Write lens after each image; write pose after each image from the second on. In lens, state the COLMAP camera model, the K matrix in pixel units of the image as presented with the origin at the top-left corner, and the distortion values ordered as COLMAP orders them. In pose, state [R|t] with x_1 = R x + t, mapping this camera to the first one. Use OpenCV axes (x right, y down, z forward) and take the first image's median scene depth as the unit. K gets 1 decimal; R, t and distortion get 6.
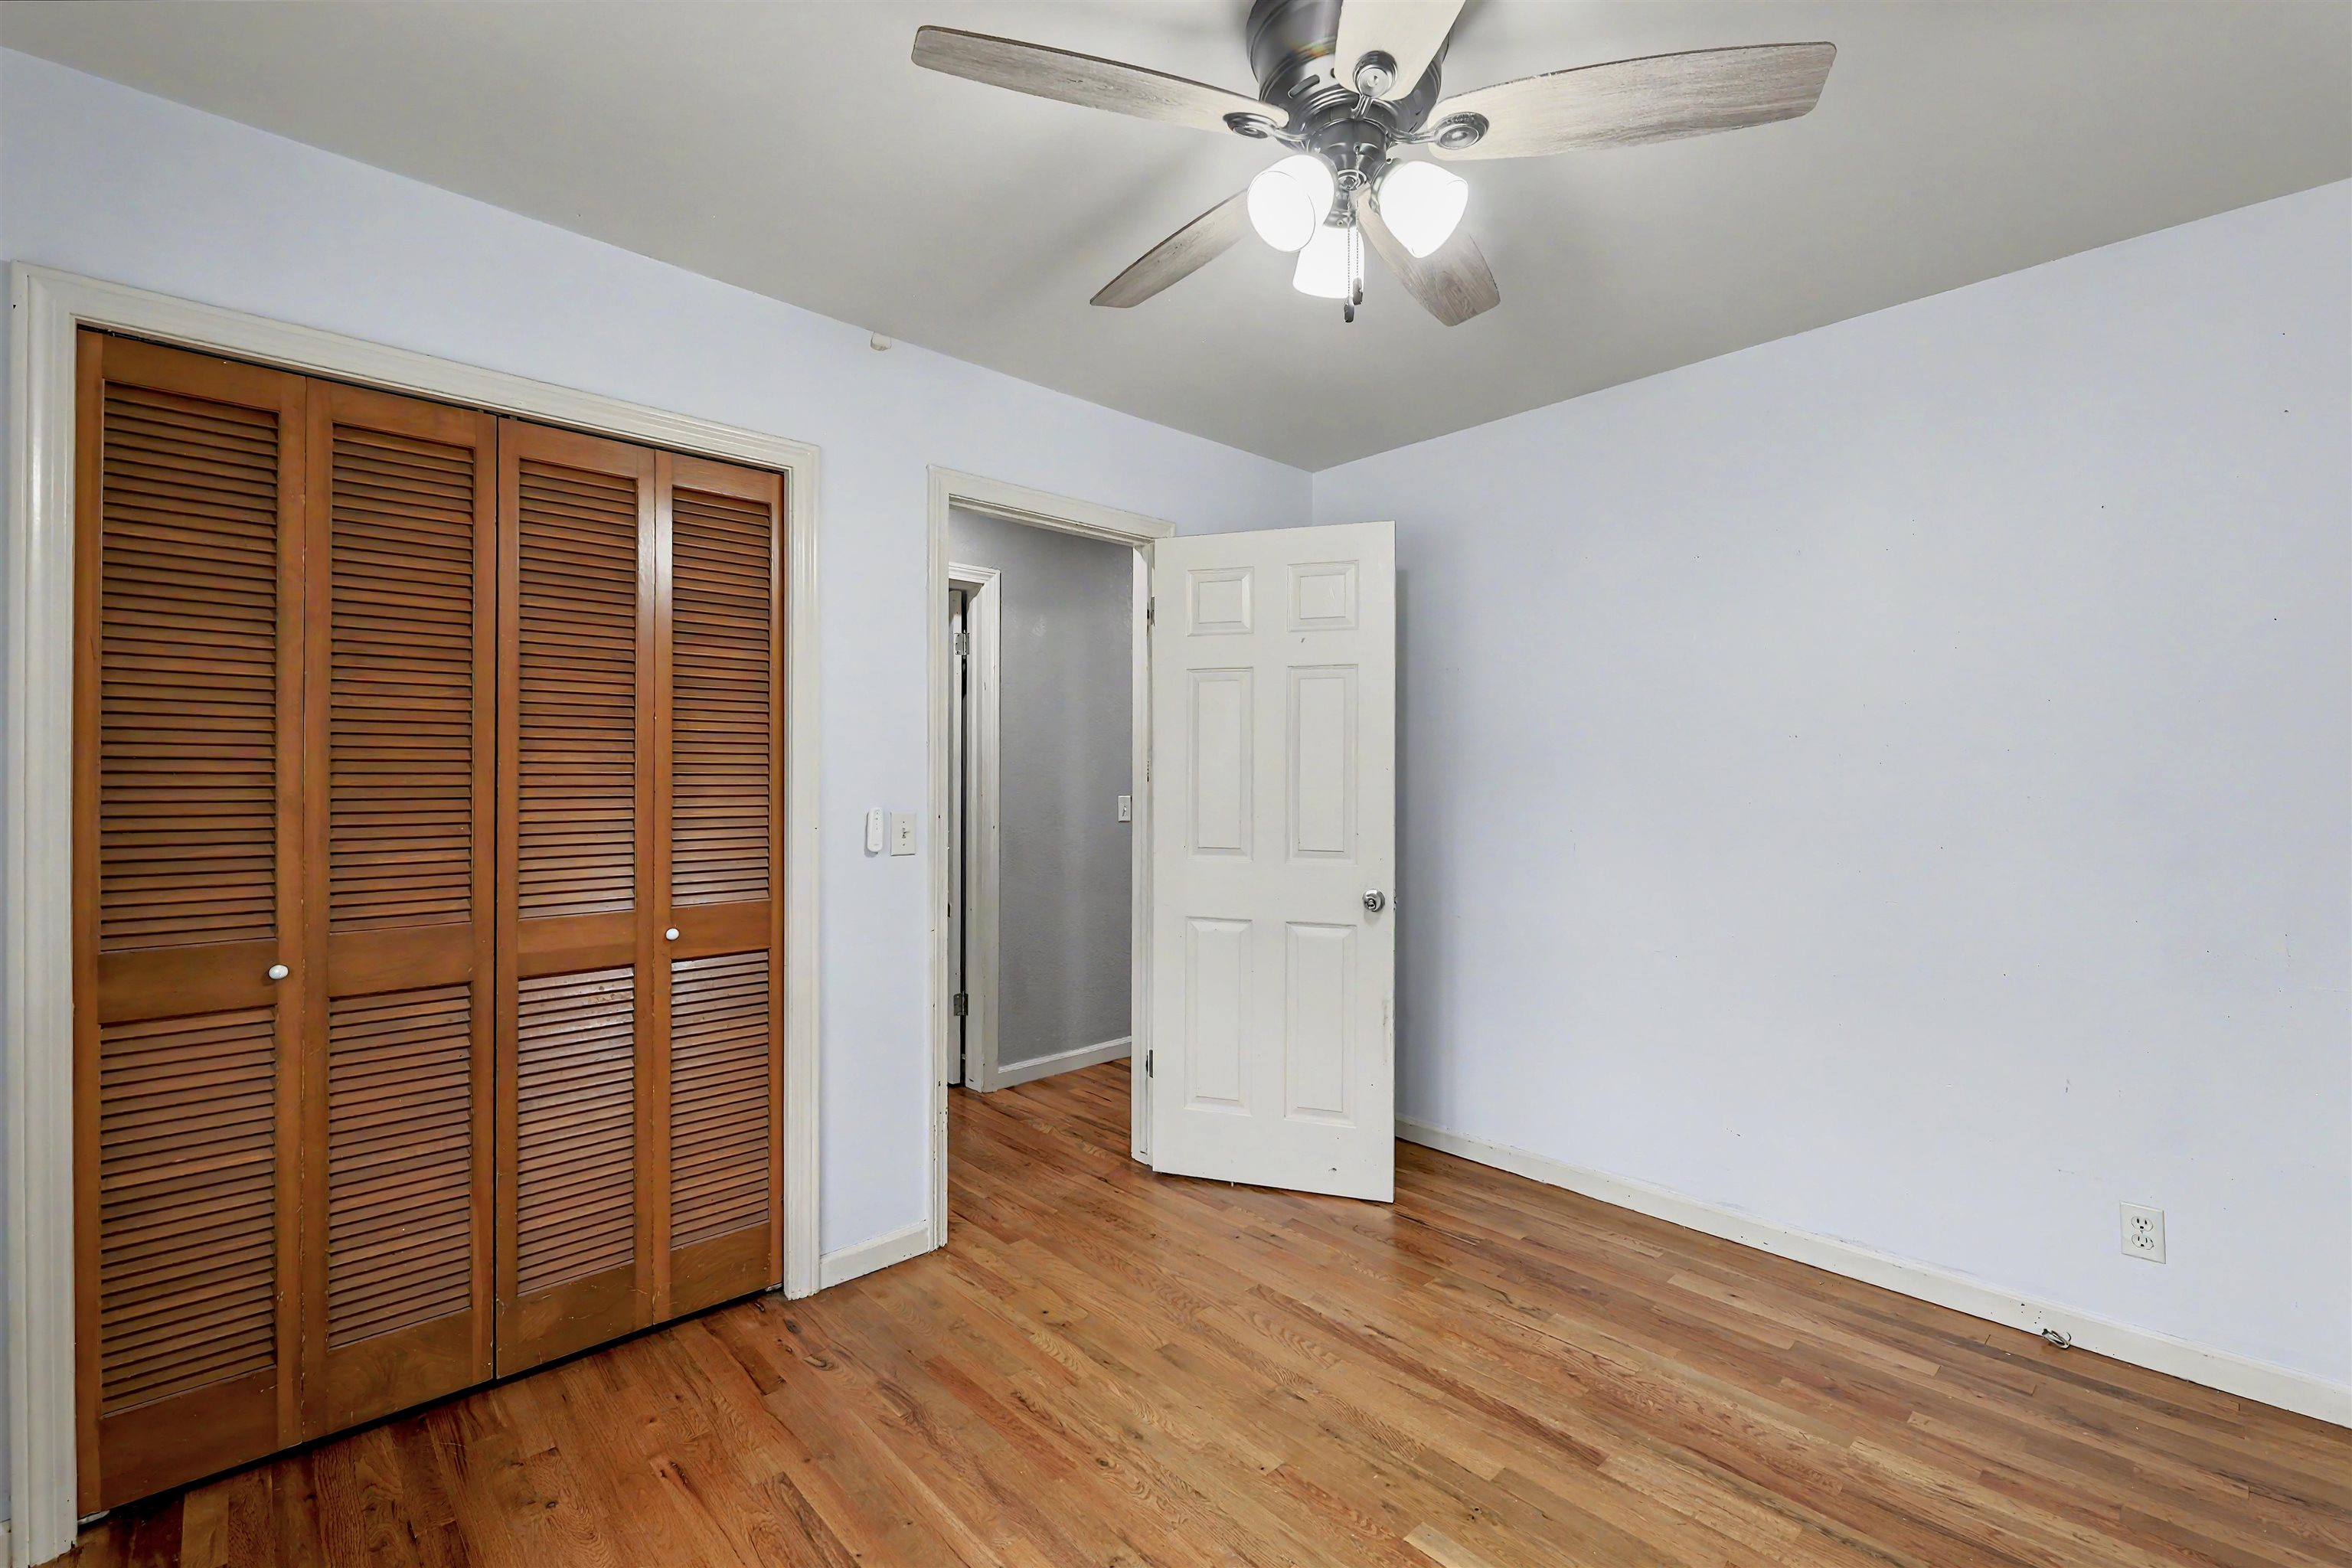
lens RADIAL K [[1012.0, 0, 1188.9], [0, 1012.0, 780.1], [0, 0, 1]] dist [0.000697, -0.002157]
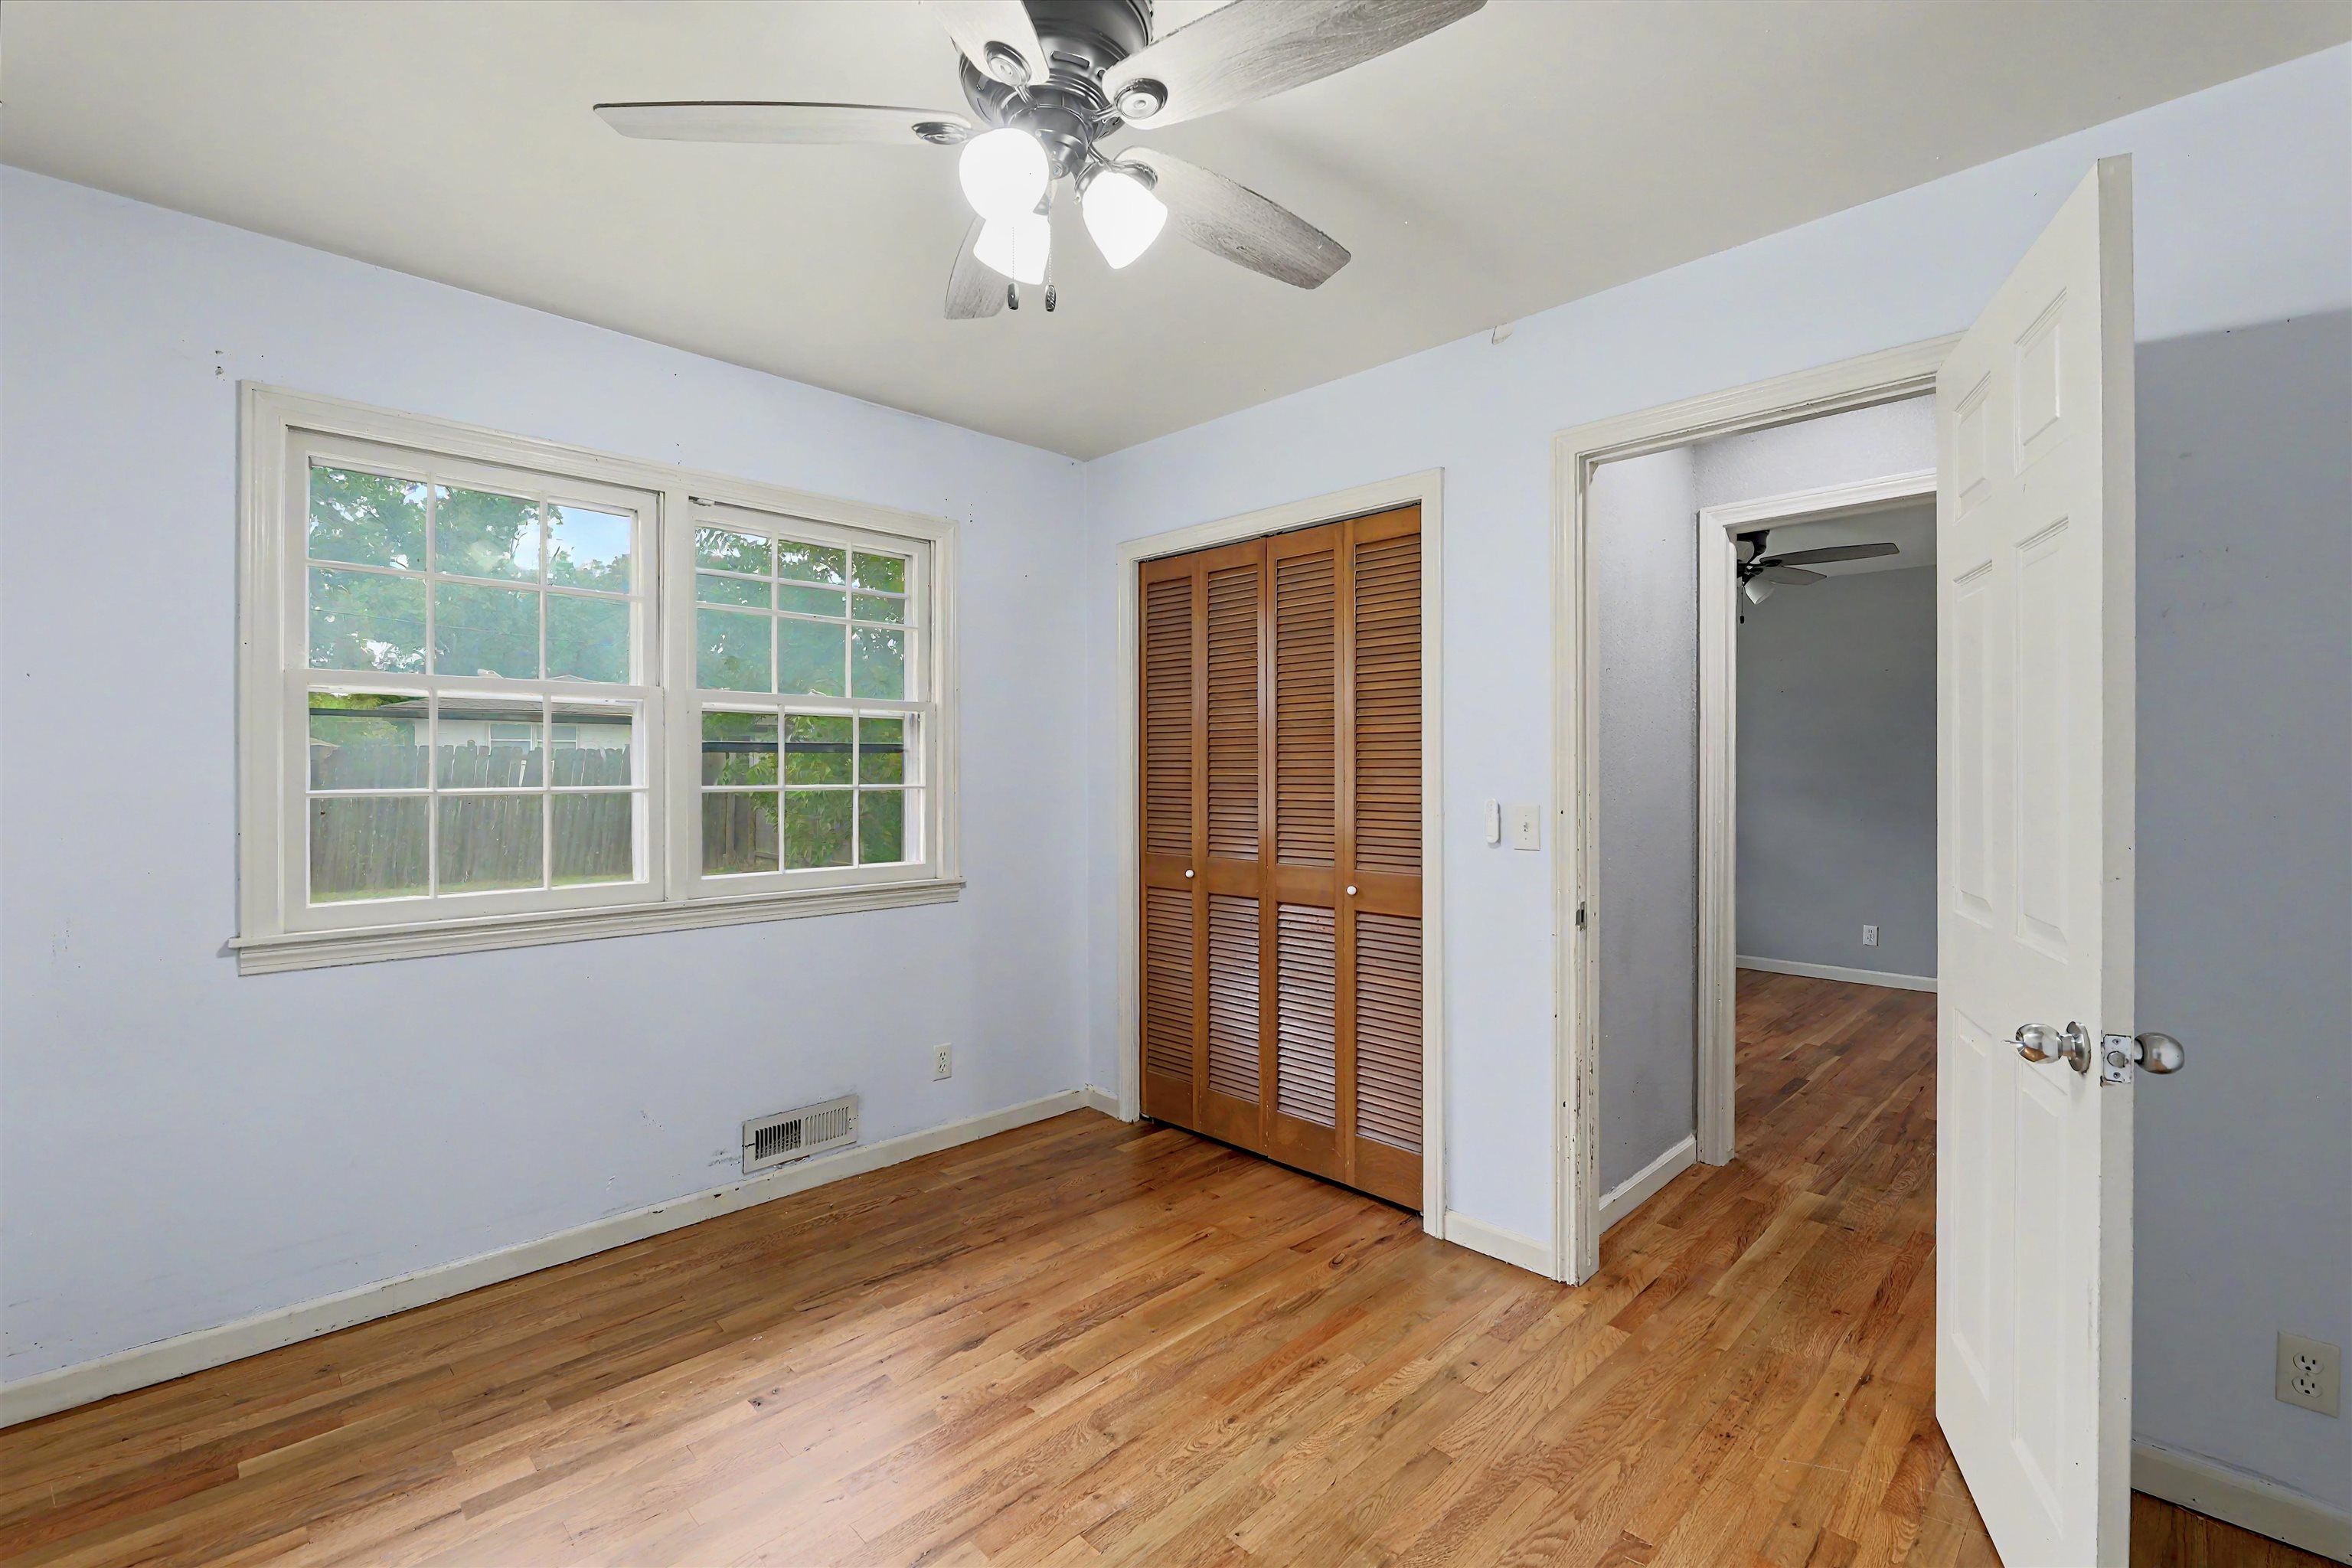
lens RADIAL K [[1012.0, 0, 1178.9], [0, 1012.0, 779.0], [0, 0, 1]] dist [0.000697, -0.002157]
pose [[0.023004, 0.003918, -0.999728, 0.854561], [-0.003296, 0.999987, 0.003843, 0.005216], [0.999730, 0.003207, 0.023017, 0.816616]]
